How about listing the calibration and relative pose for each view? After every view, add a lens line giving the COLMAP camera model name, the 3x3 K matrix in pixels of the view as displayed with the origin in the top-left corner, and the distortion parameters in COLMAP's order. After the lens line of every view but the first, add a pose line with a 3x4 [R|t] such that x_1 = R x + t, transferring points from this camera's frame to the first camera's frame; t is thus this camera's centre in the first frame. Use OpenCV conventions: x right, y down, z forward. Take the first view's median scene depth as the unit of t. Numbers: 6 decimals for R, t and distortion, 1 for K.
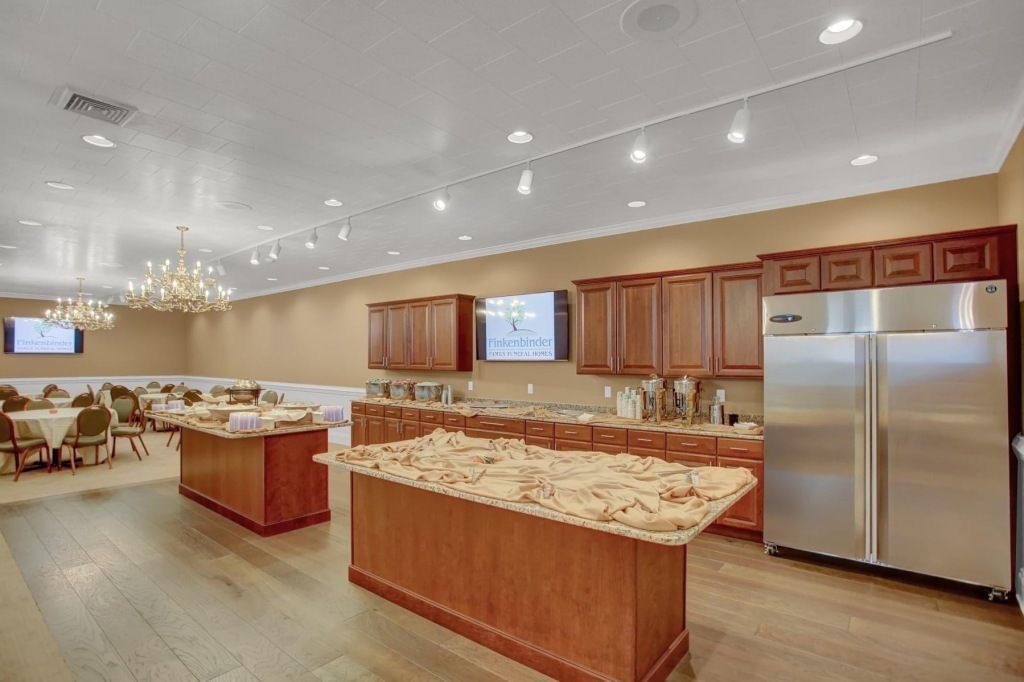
lens RADIAL K [[491.4, 0, 515.0], [0, 491.4, 352.6], [0, 0, 1]] dist [-0.028676, 0.001327]
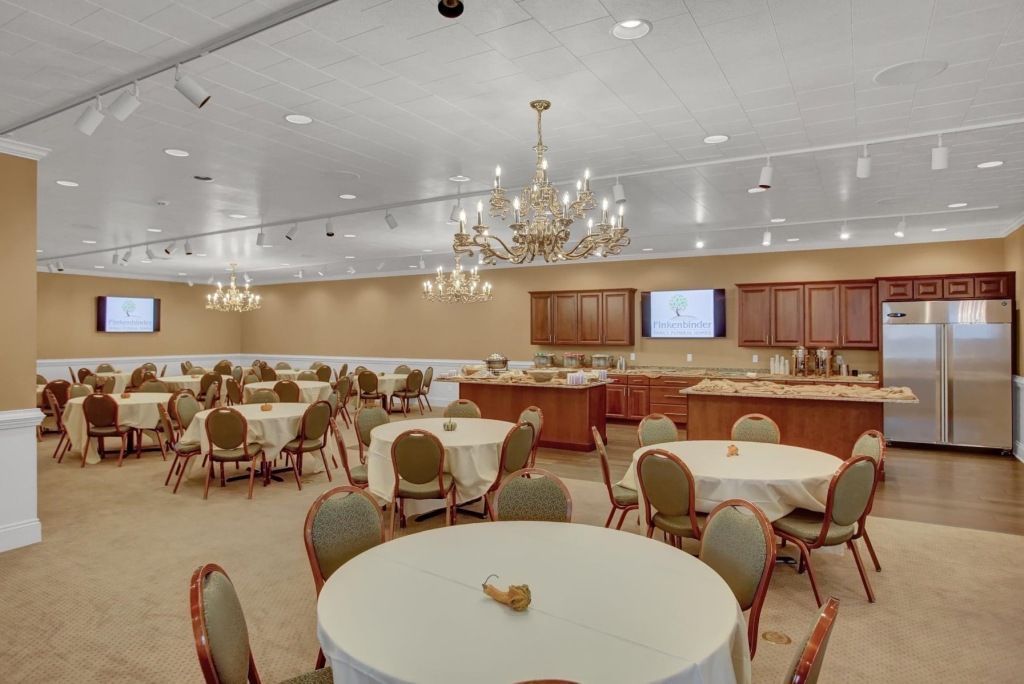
lens RADIAL K [[582.6, 0, 515.0], [0, 582.6, 333.1], [0, 0, 1]] dist [-0.003562, -0.002678]
pose [[0.991489, -0.005321, 0.130078, -0.729832], [0.003492, 0.999892, 0.014285, -0.023852], [-0.130140, -0.013709, 0.991401, -0.621744]]
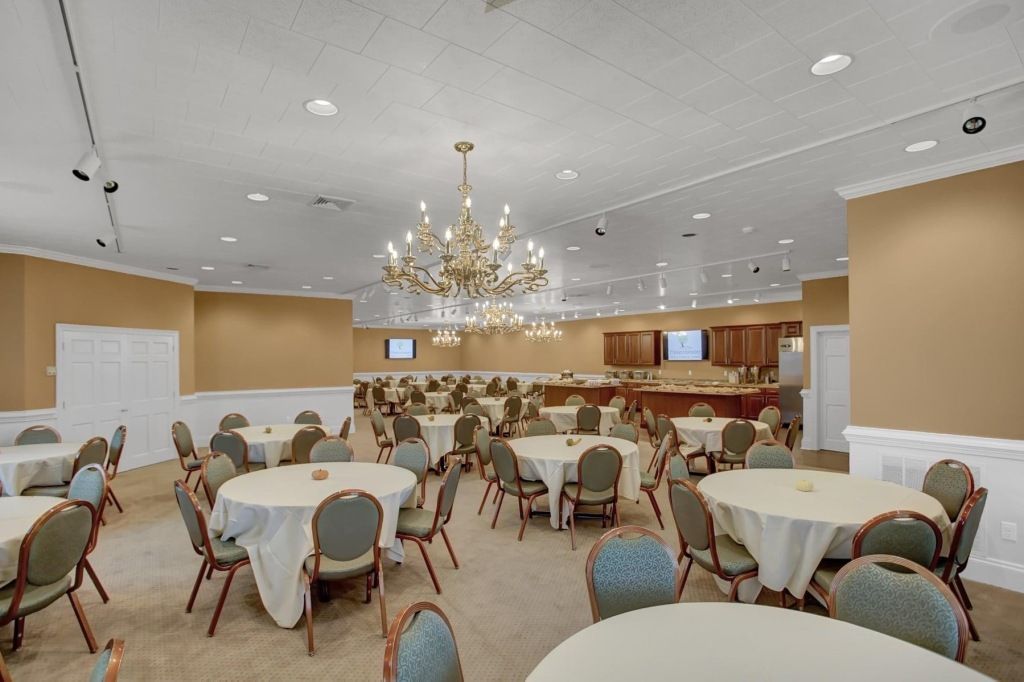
lens RADIAL K [[491.4, 0, 538.2], [0, 491.4, 364.7], [0, 0, 1]] dist [-0.028676, 0.001327]
pose [[0.976084, -0.008620, -0.217222, -0.171999], [0.015036, 0.999498, 0.027903, -0.039075], [0.216872, -0.030502, 0.975723, -1.430391]]
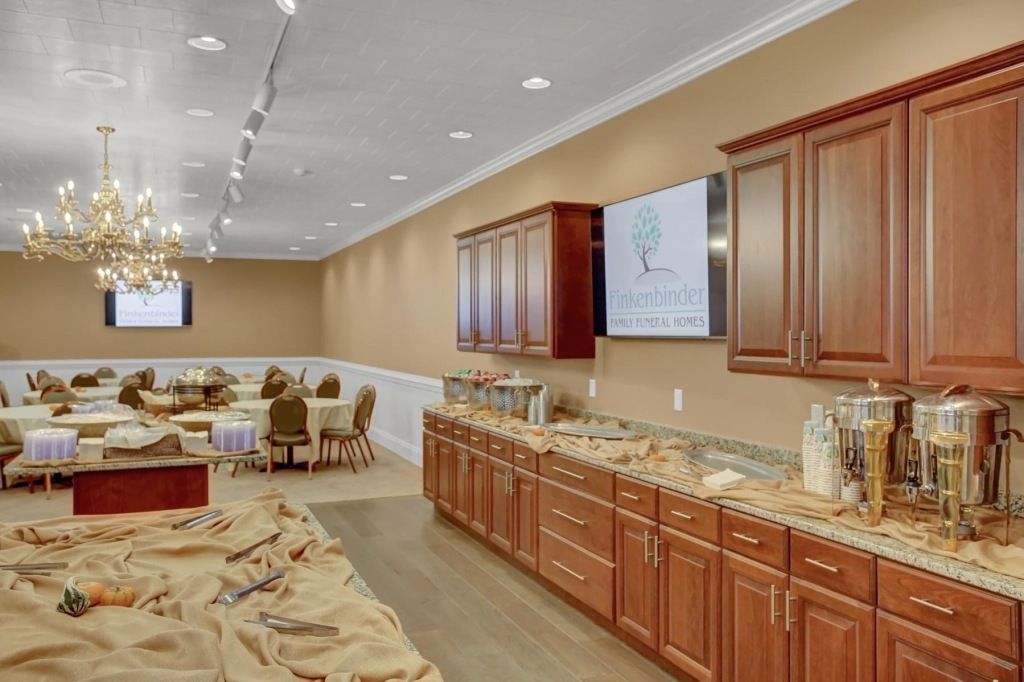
lens RADIAL K [[801.5, 0, 511.3], [0, 801.5, 335.5], [0, 0, 1]] dist [0.013980, 0.009338]
pose [[0.879104, -0.000795, -0.476630, 0.268267], [0.009758, 0.999819, 0.016330, 0.000964], [0.476530, -0.019006, 0.878953, 0.303310]]
